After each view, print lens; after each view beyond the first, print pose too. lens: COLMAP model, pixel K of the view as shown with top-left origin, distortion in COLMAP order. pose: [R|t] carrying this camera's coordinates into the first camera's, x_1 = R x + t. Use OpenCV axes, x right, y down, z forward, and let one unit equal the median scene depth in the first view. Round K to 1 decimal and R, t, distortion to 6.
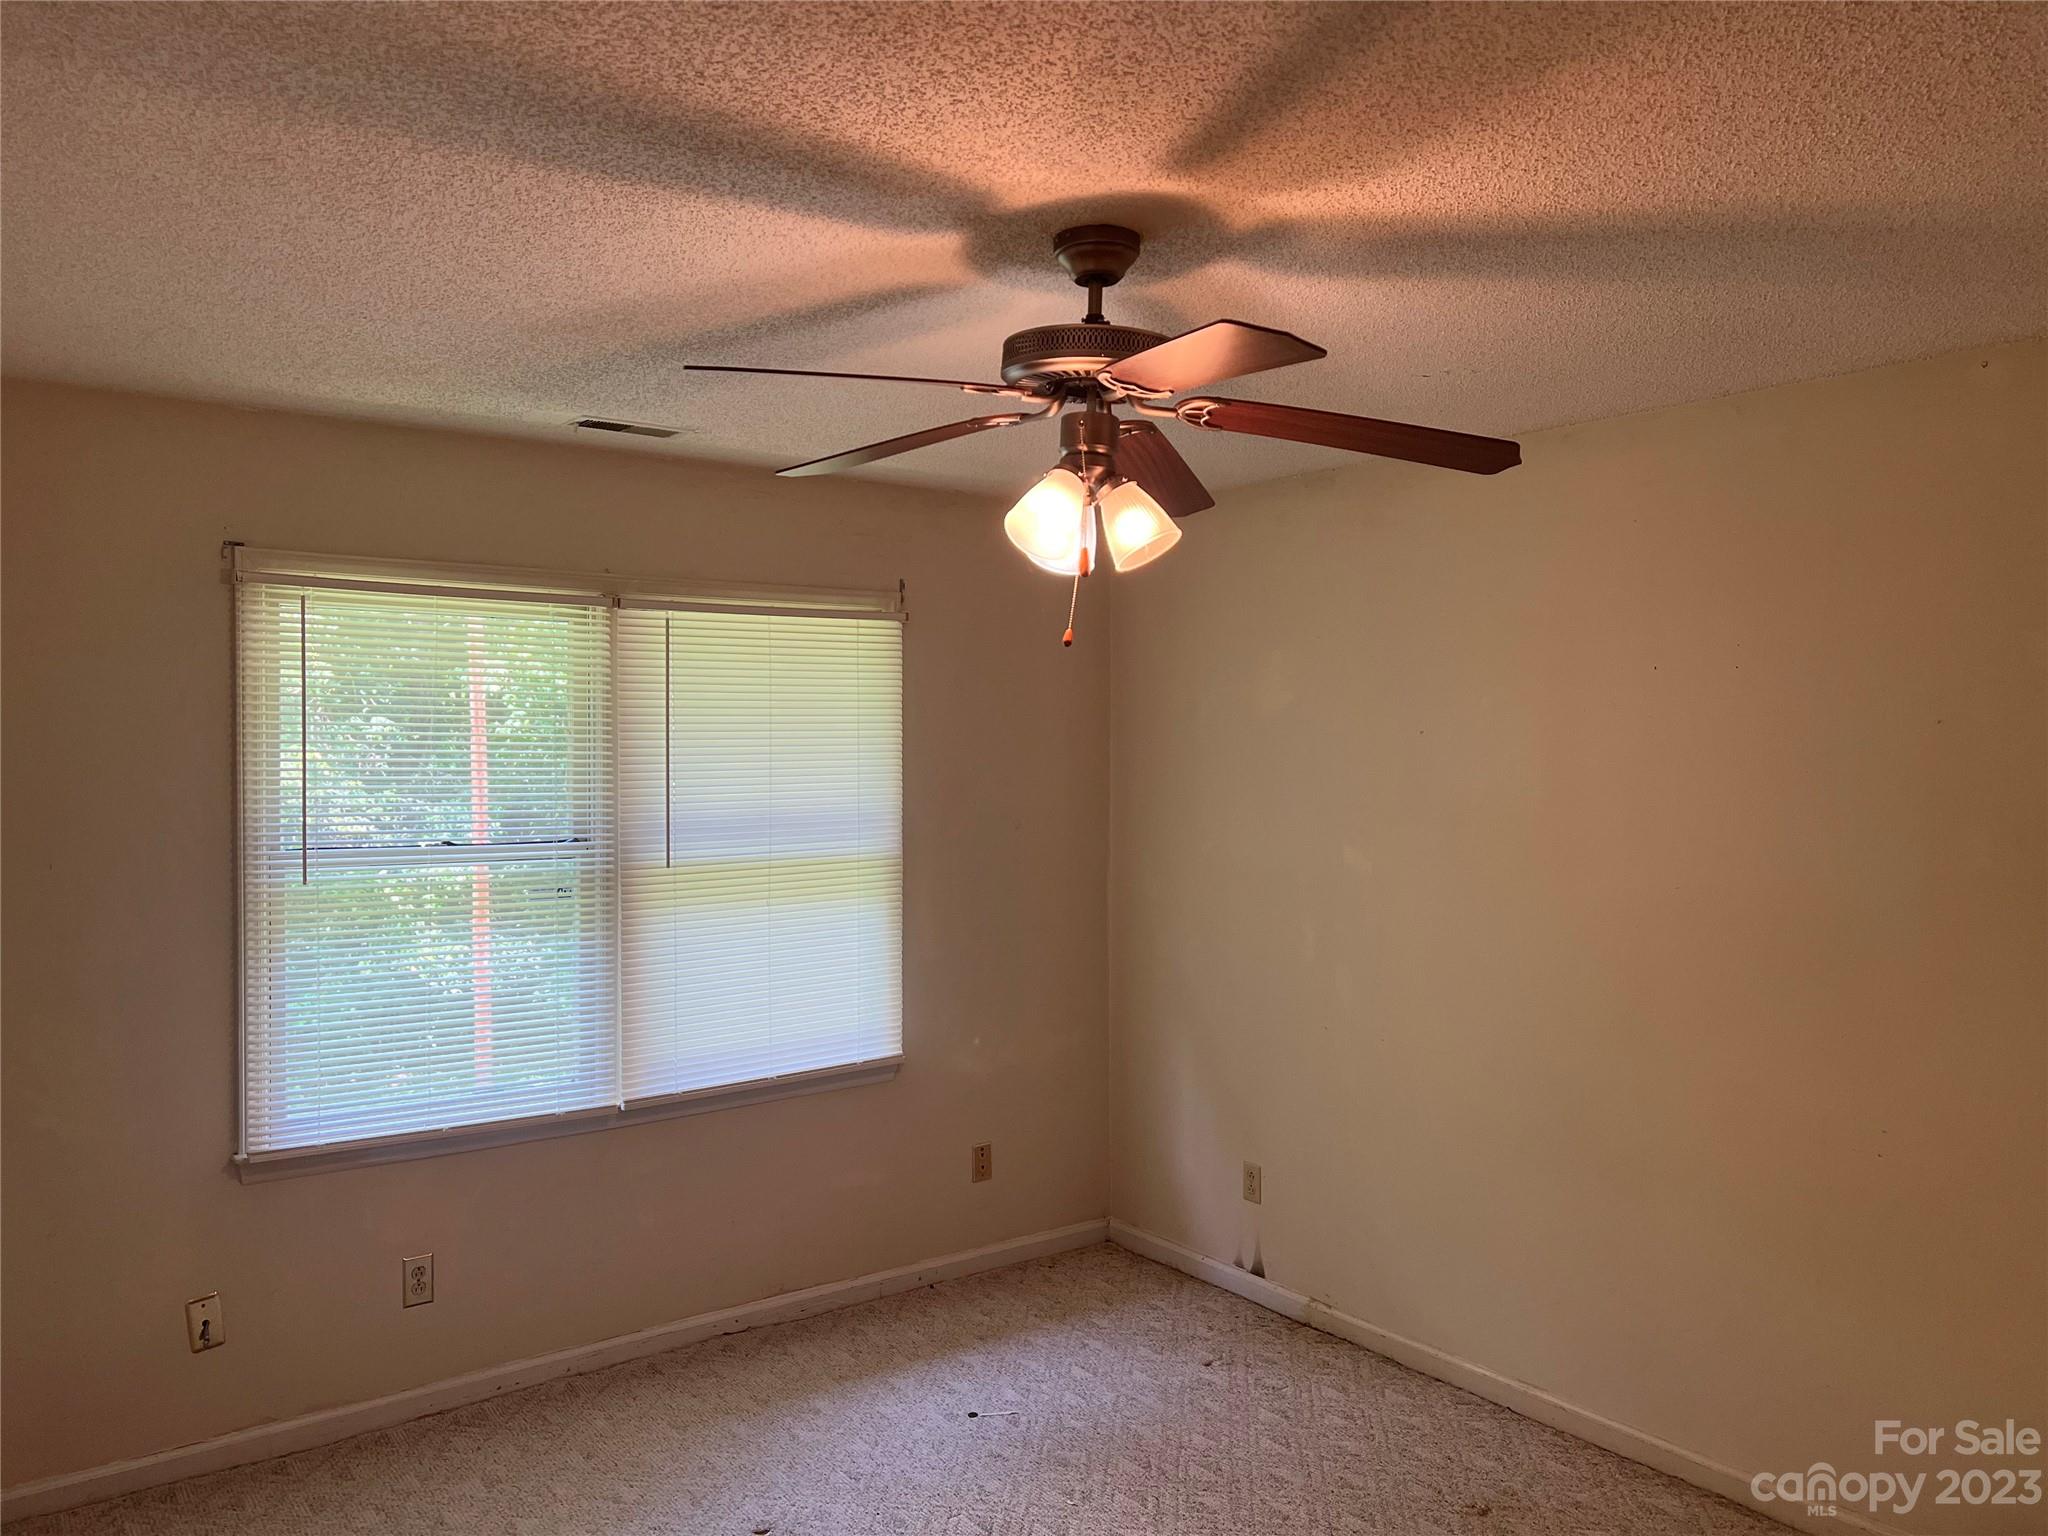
lens RADIAL K [[1571.7, 0, 1070.3], [0, 1571.7, 769.1], [0, 0, 1]] dist [0.037420, -0.082396]
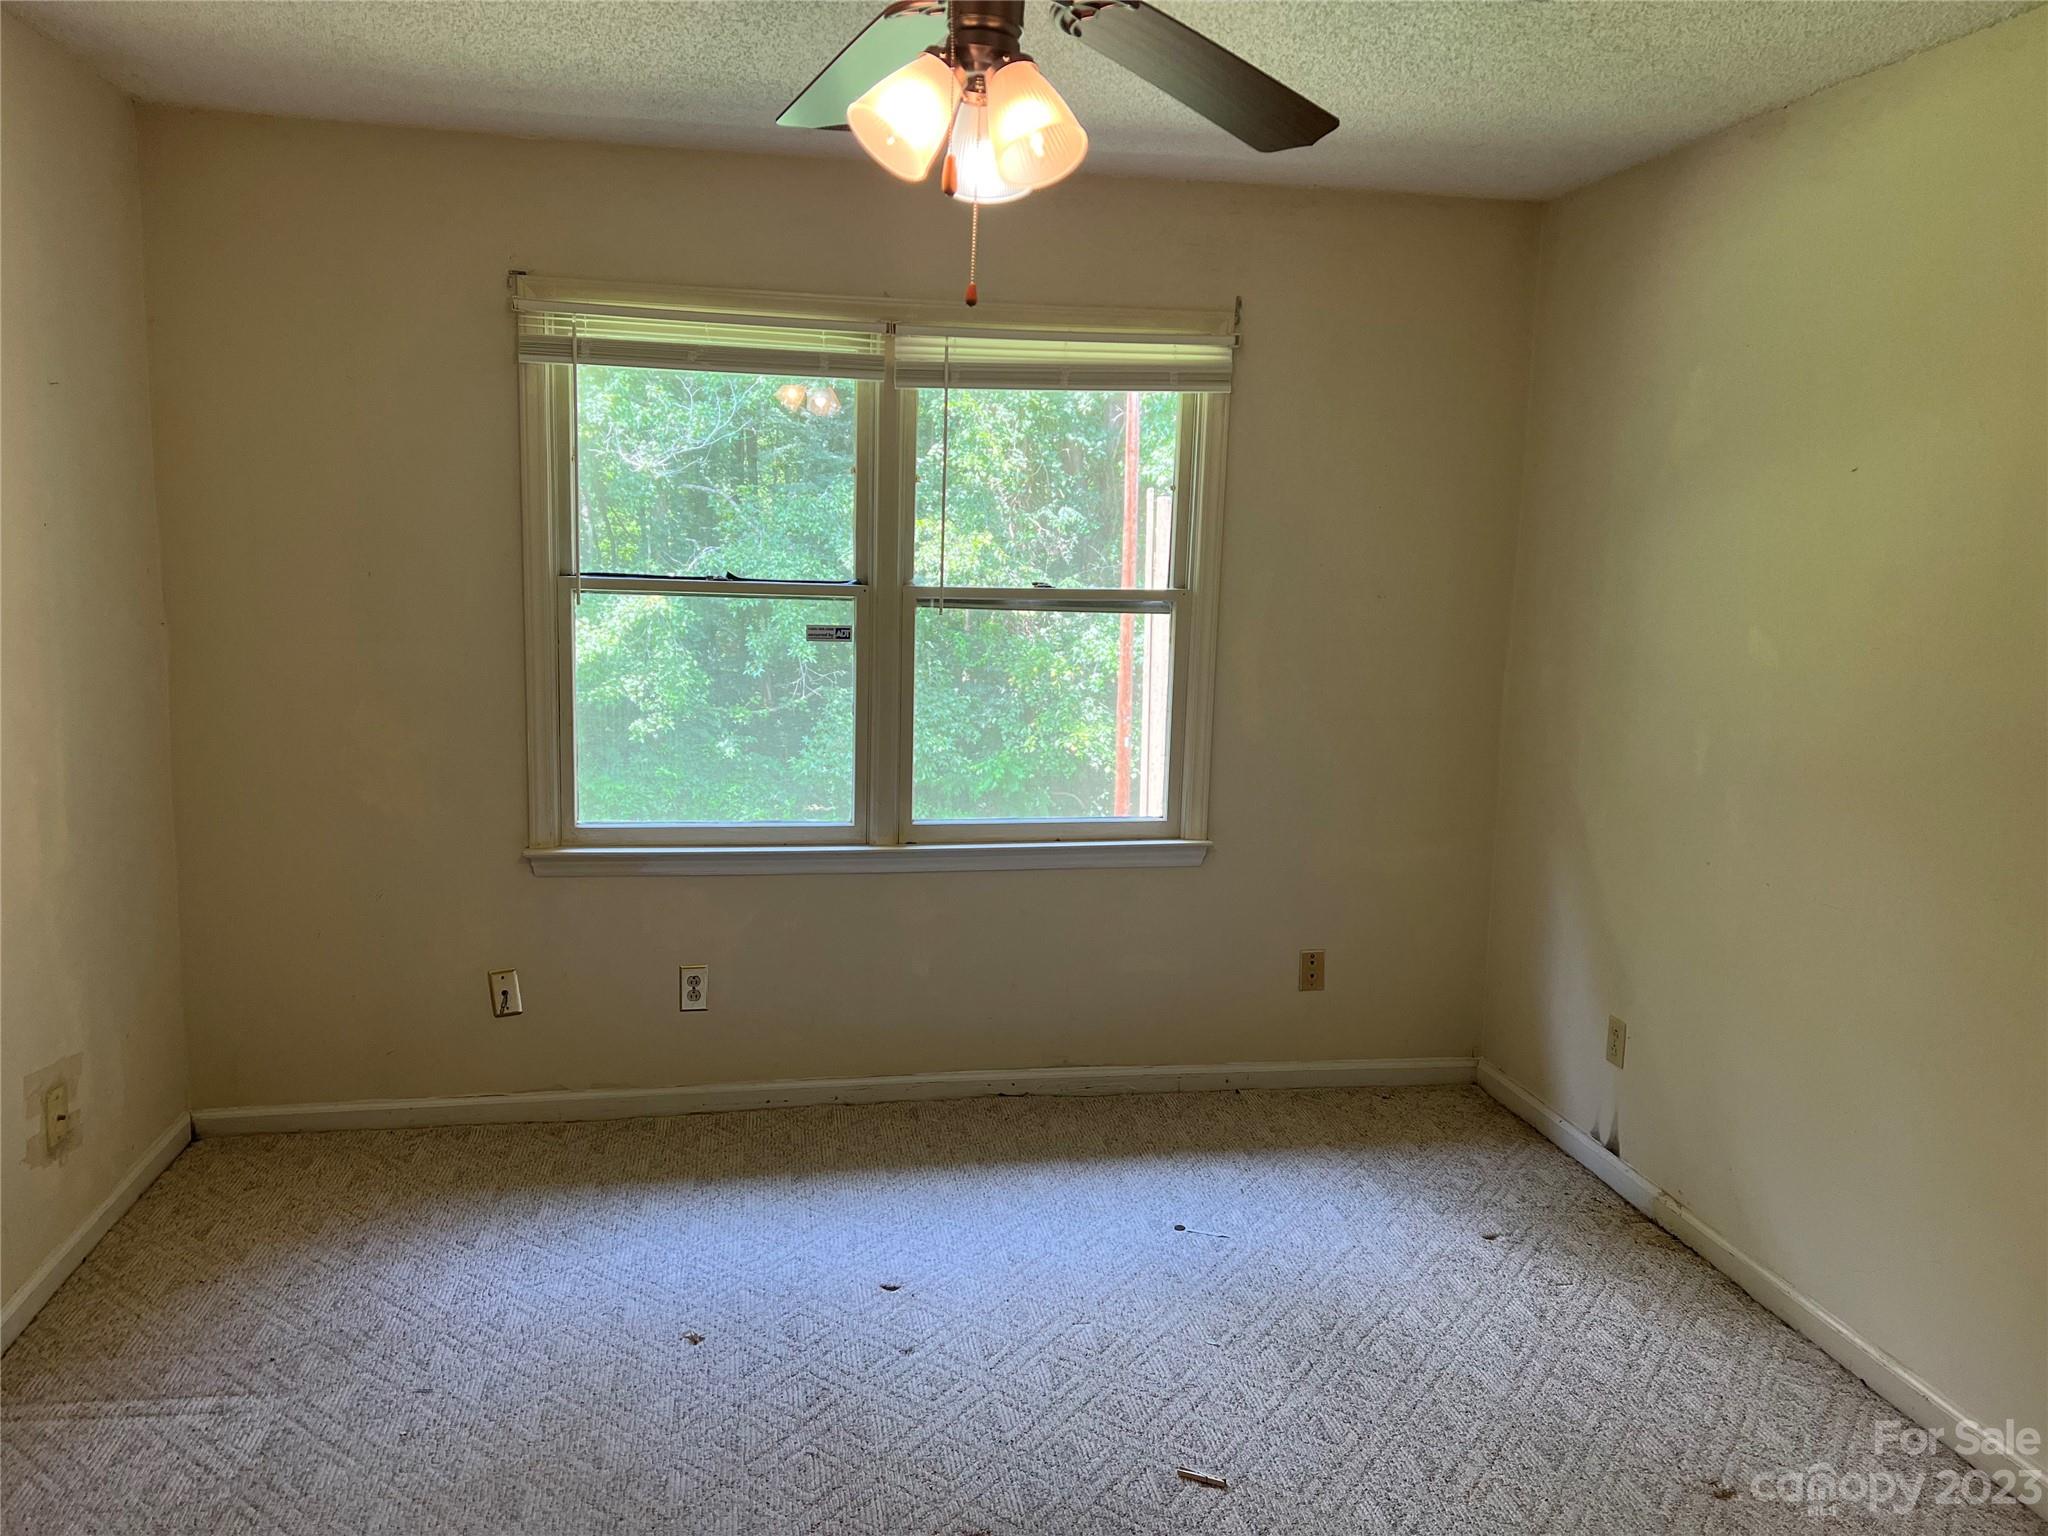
lens RADIAL K [[1571.7, 0, 1070.3], [0, 1571.7, 769.1], [0, 0, 1]] dist [0.037420, -0.082396]
pose [[0.879726, 0.087366, -0.467386, 0.266404], [-0.032872, 0.991798, 0.123519, 0.036151], [0.474344, -0.093299, 0.875382, 0.190354]]
